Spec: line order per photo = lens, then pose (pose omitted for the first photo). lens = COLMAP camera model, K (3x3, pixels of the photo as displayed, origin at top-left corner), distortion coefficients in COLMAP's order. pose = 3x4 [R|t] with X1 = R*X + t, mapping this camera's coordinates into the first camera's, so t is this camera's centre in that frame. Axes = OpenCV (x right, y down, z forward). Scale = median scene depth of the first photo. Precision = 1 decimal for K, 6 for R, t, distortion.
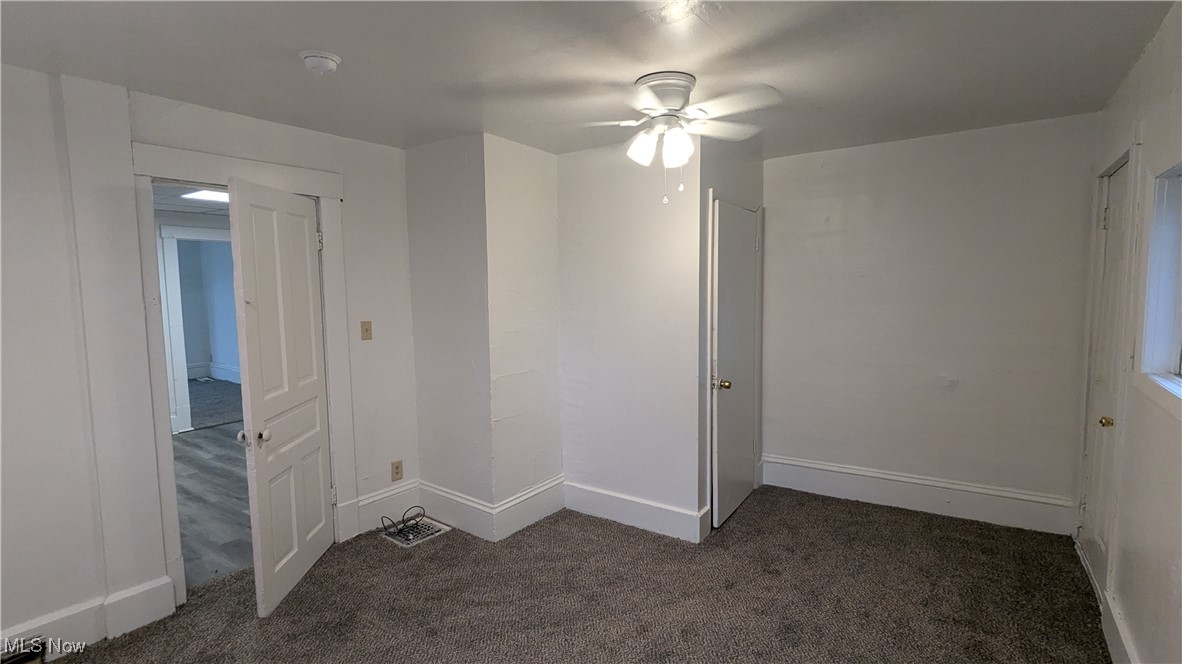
lens RADIAL K [[557.5, 0, 593.1], [0, 557.5, 329.7], [0, 0, 1]] dist [0.002343, 0.000878]
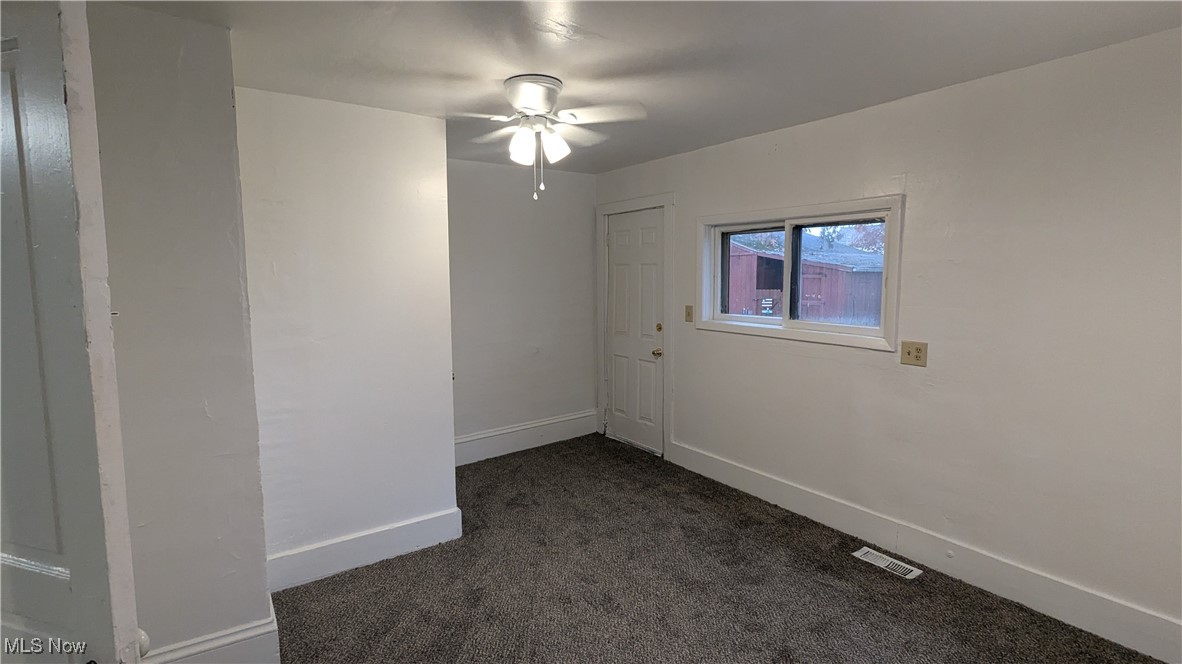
lens RADIAL K [[557.5, 0, 593.1], [0, 557.5, 329.7], [0, 0, 1]] dist [0.002343, 0.000878]
pose [[0.349325, -0.084720, 0.933164, -0.663625], [0.080932, 0.994910, 0.060030, -0.028019], [-0.933500, 0.054553, 0.354403, 0.427077]]
